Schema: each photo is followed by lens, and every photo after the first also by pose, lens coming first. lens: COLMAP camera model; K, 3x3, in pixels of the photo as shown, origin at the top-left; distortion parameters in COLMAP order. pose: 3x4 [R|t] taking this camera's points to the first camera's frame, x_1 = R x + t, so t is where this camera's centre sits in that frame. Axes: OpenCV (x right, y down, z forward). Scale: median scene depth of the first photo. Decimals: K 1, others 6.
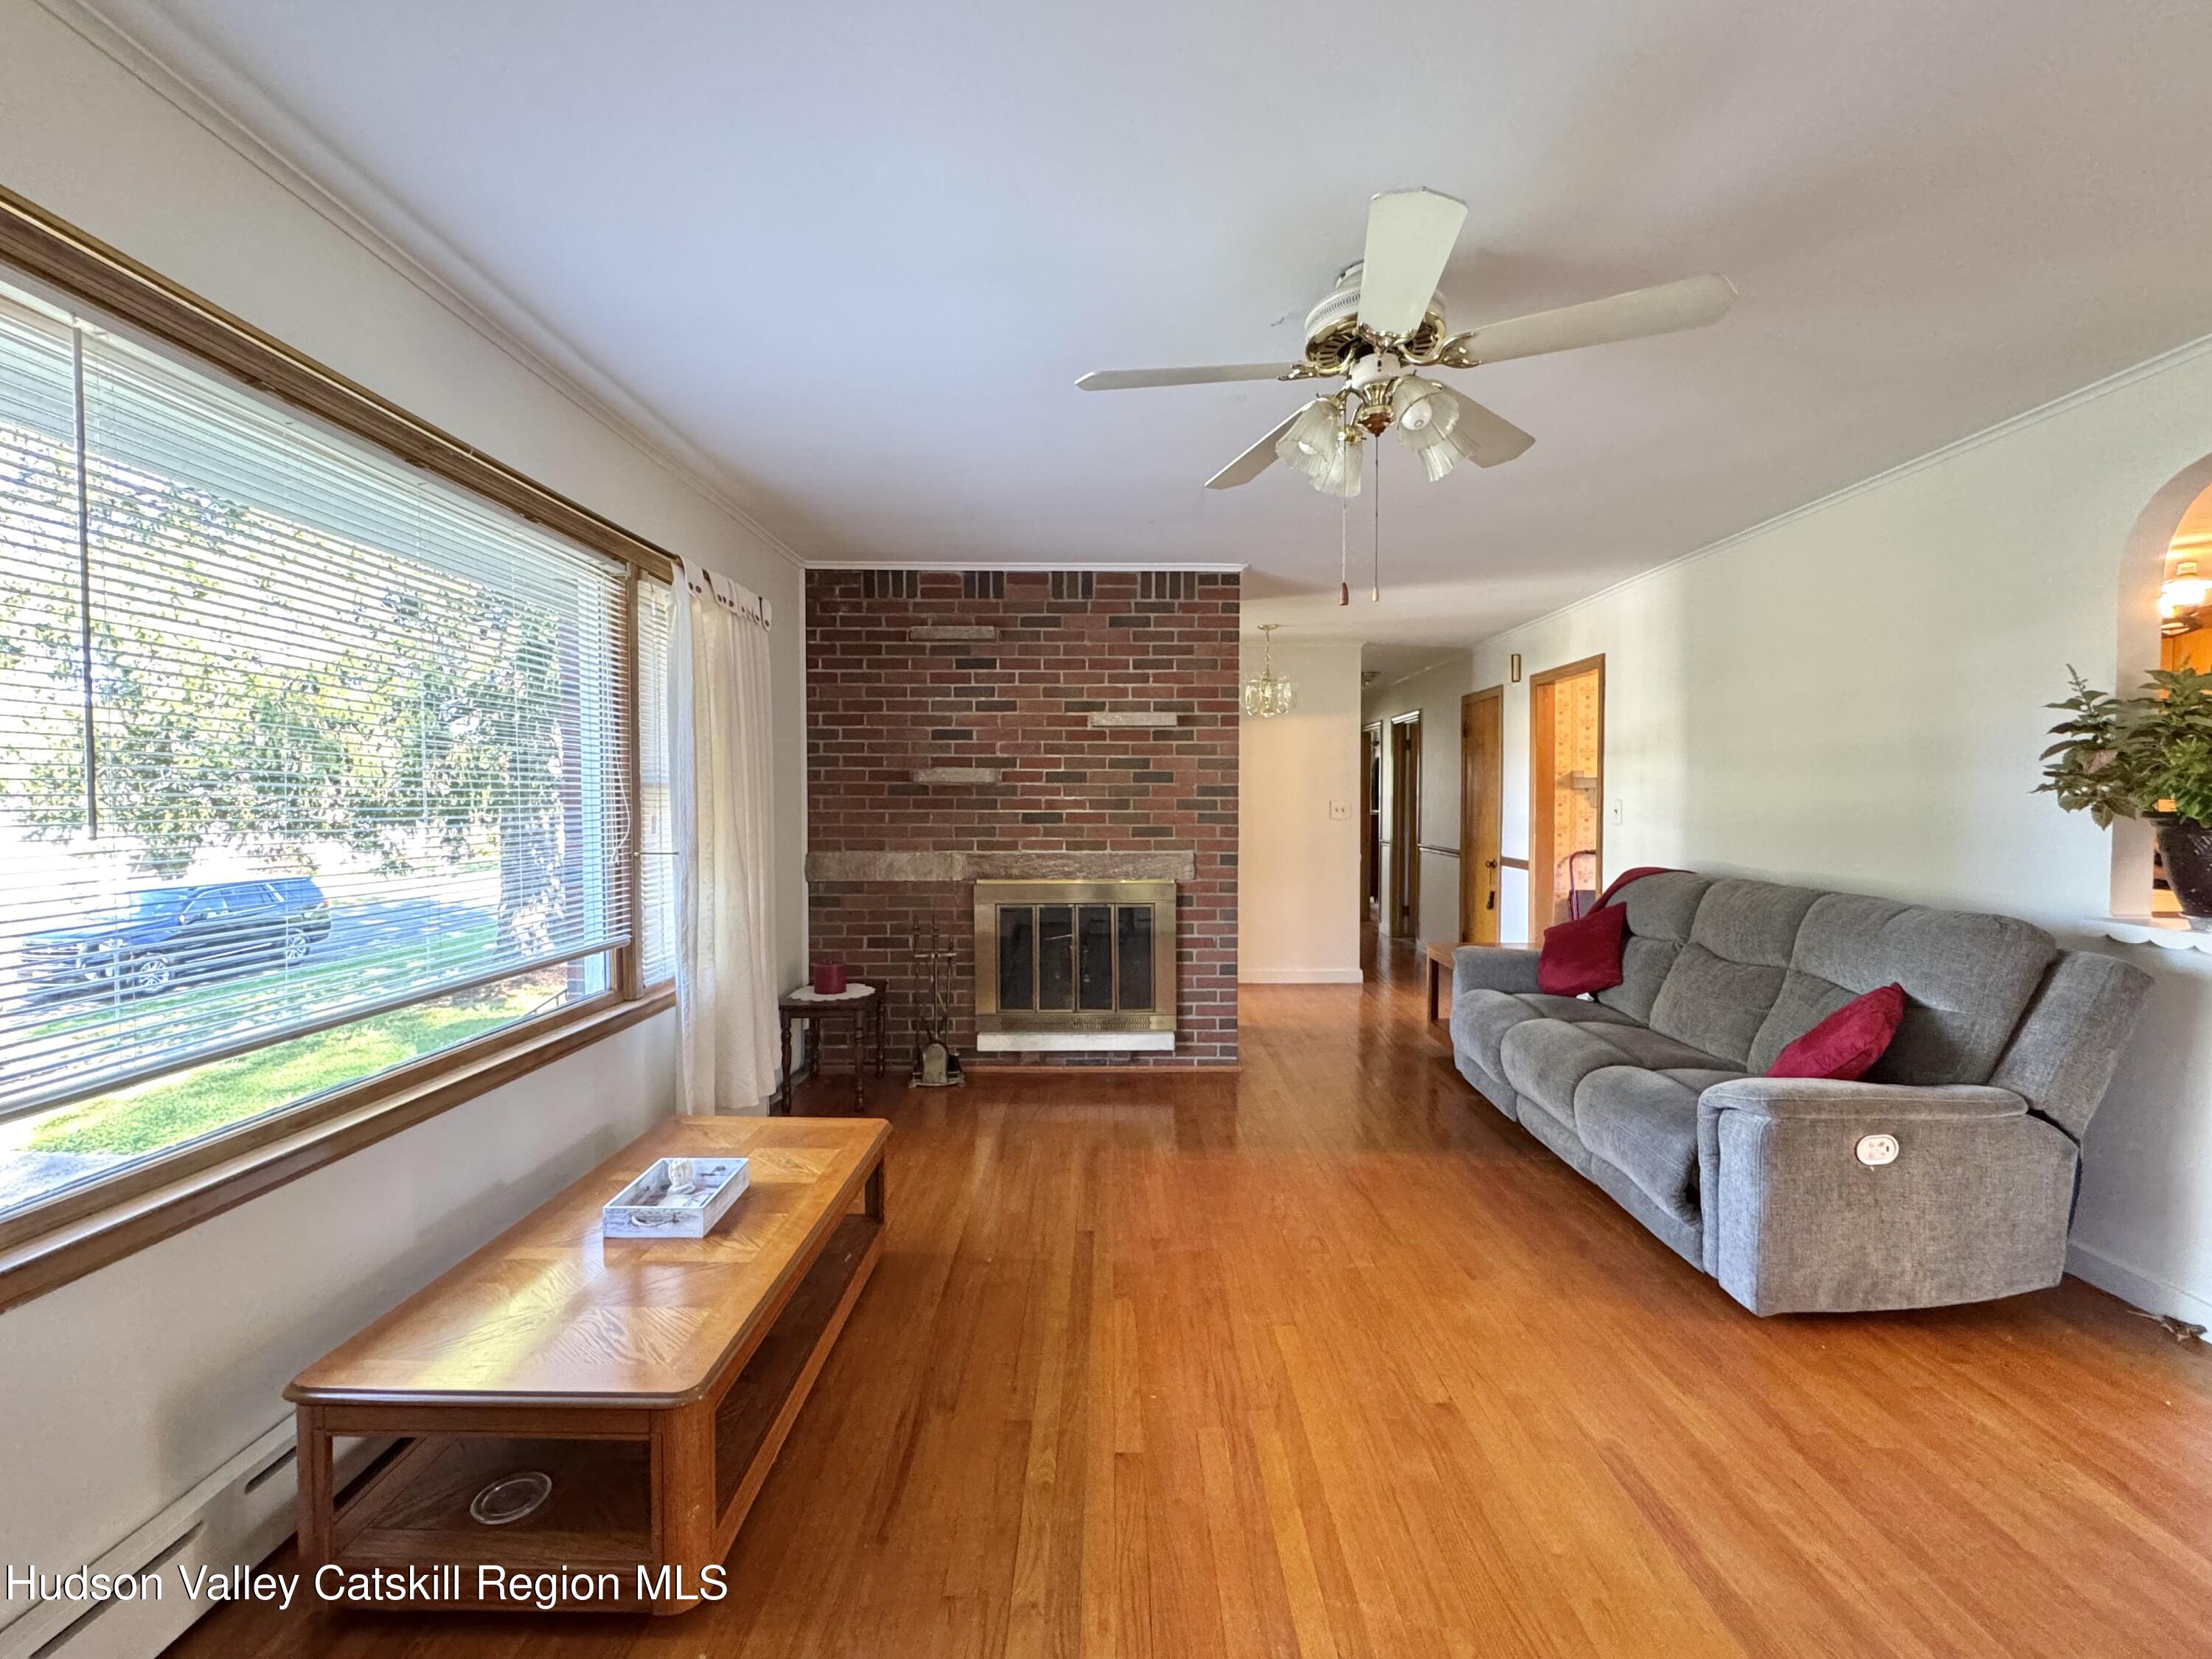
lens RADIAL K [[930.6, 0, 1106.0], [0, 930.6, 829.5], [0, 0, 1]] dist [-0.000004, -0.000009]
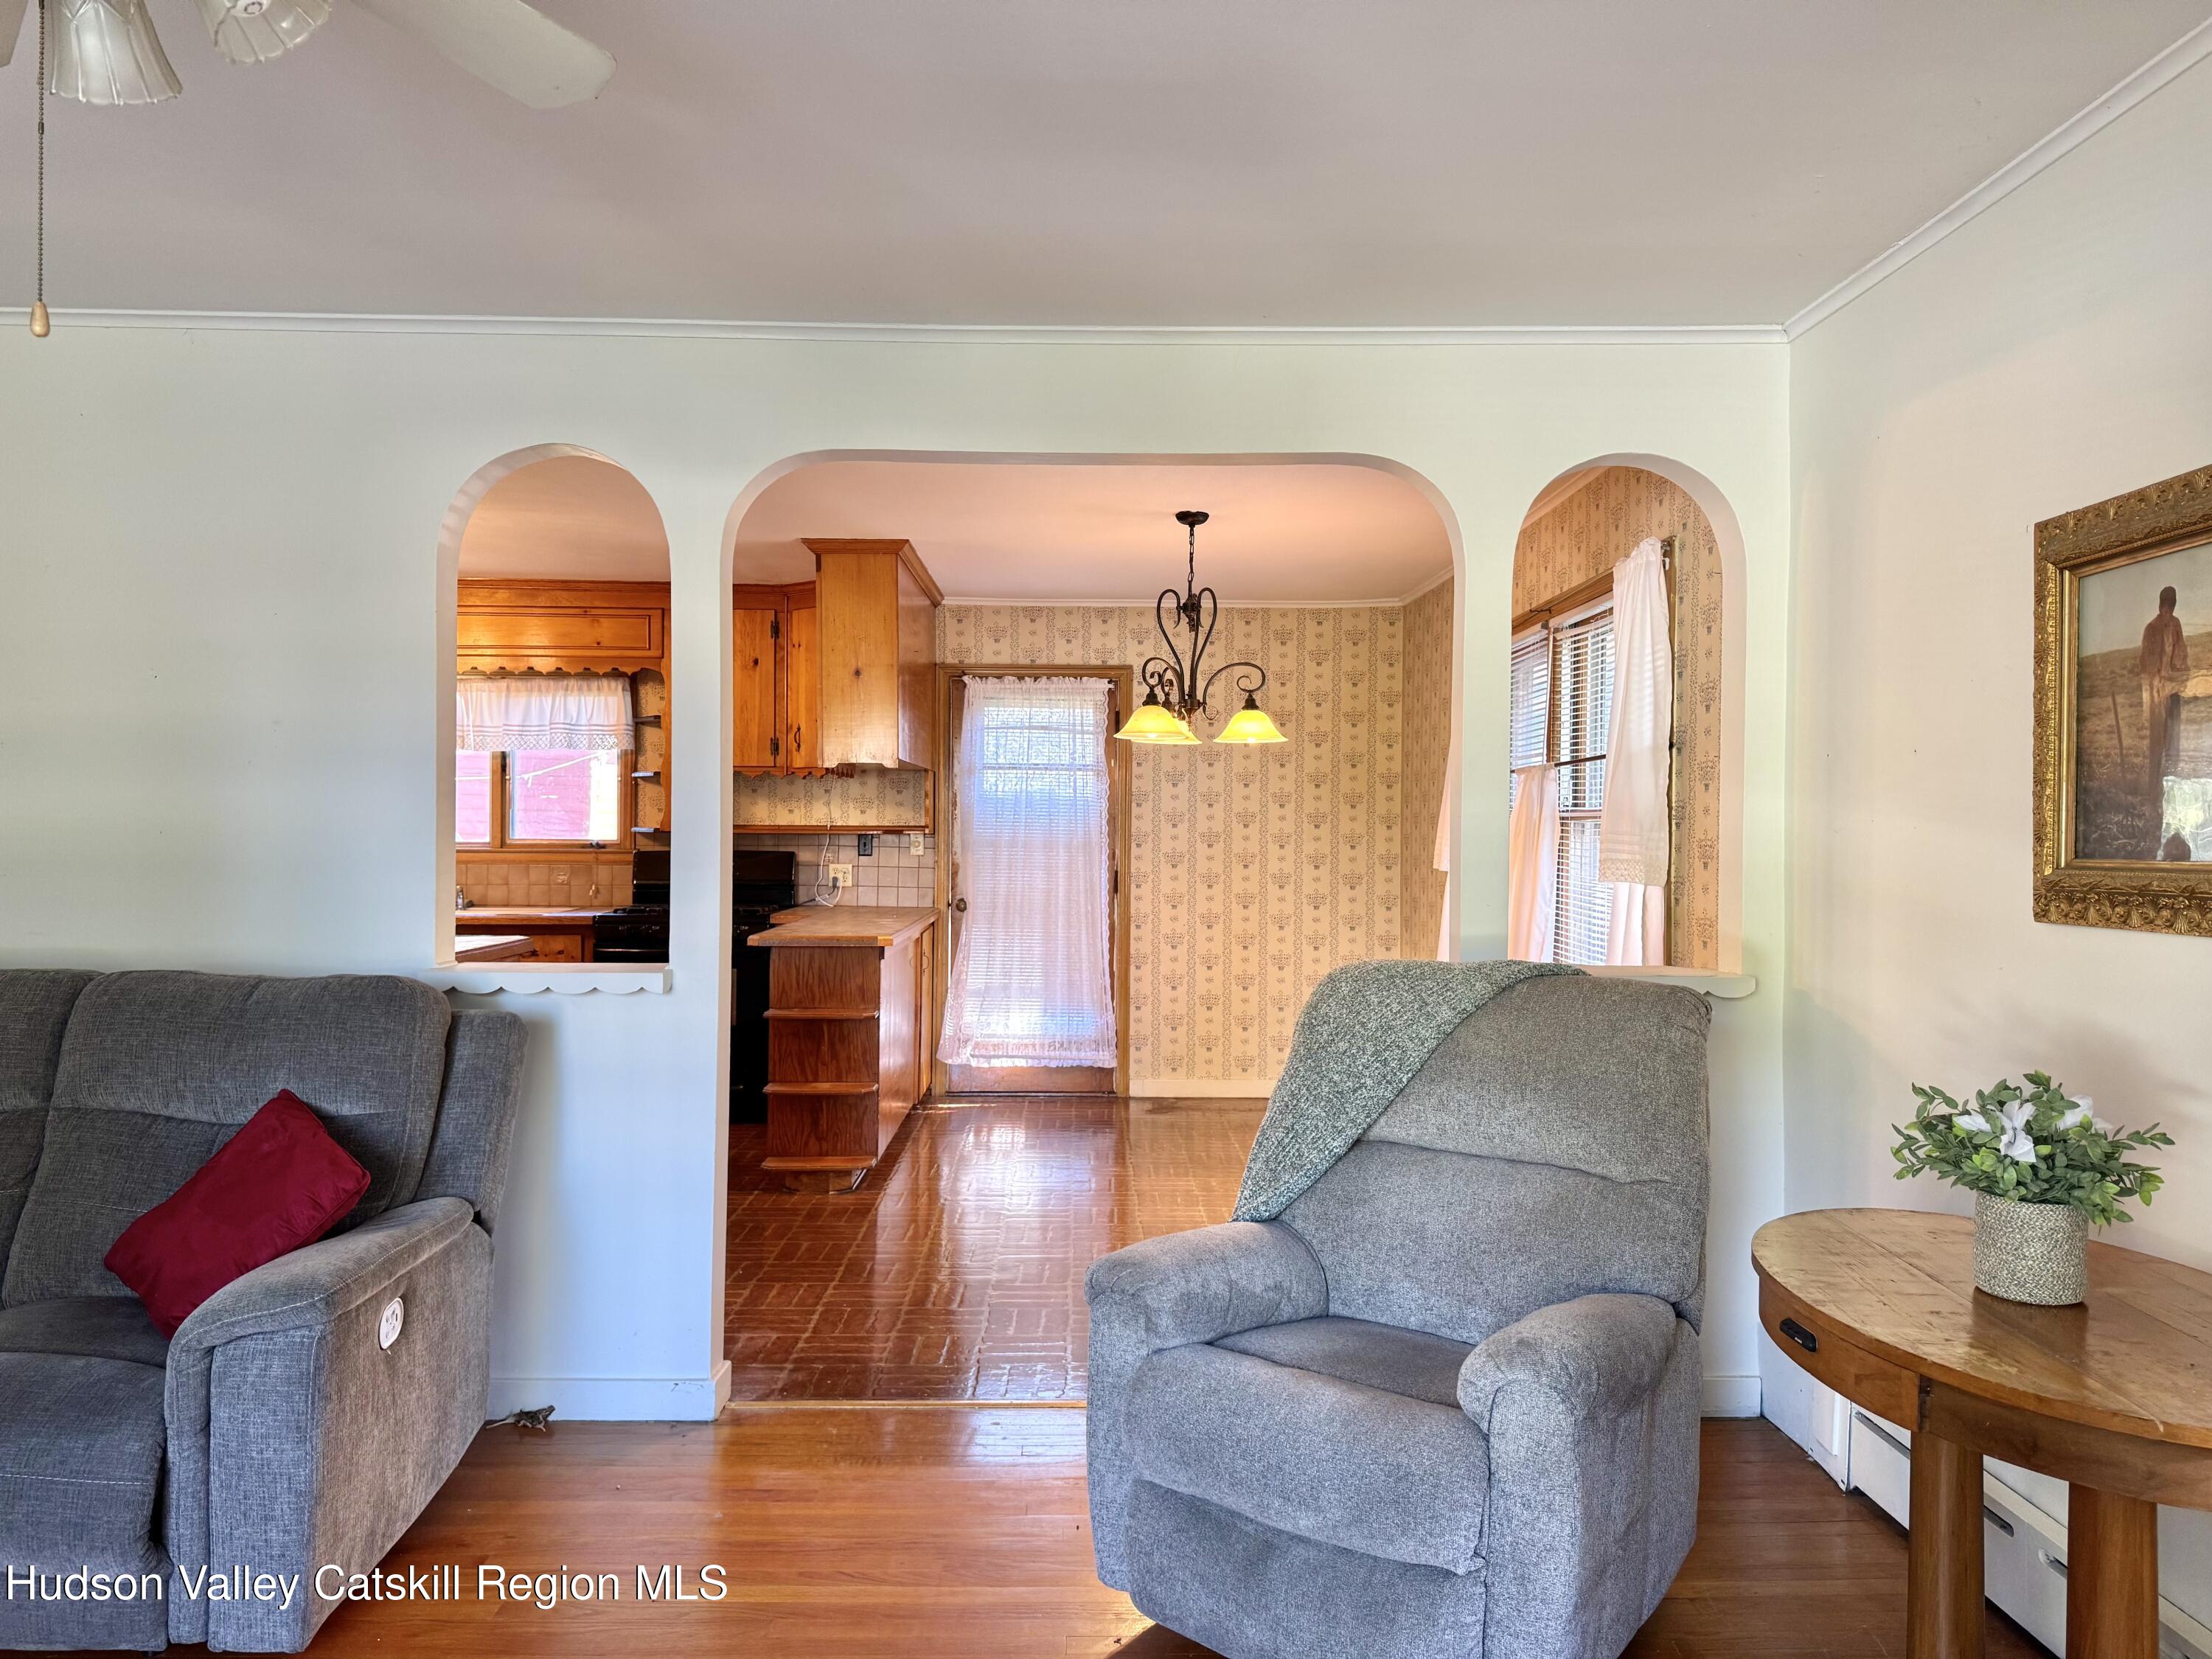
lens RADIAL K [[1594.6, 0, 1106.0], [0, 1594.6, 829.5], [0, 0, 1]] dist [0.002663, 0.000548]
pose [[-0.024576, -0.000158, 0.999698, -0.357441], [0.021805, 0.999762, 0.000694, -0.015936], [-0.999460, 0.021815, -0.024567, 0.444057]]
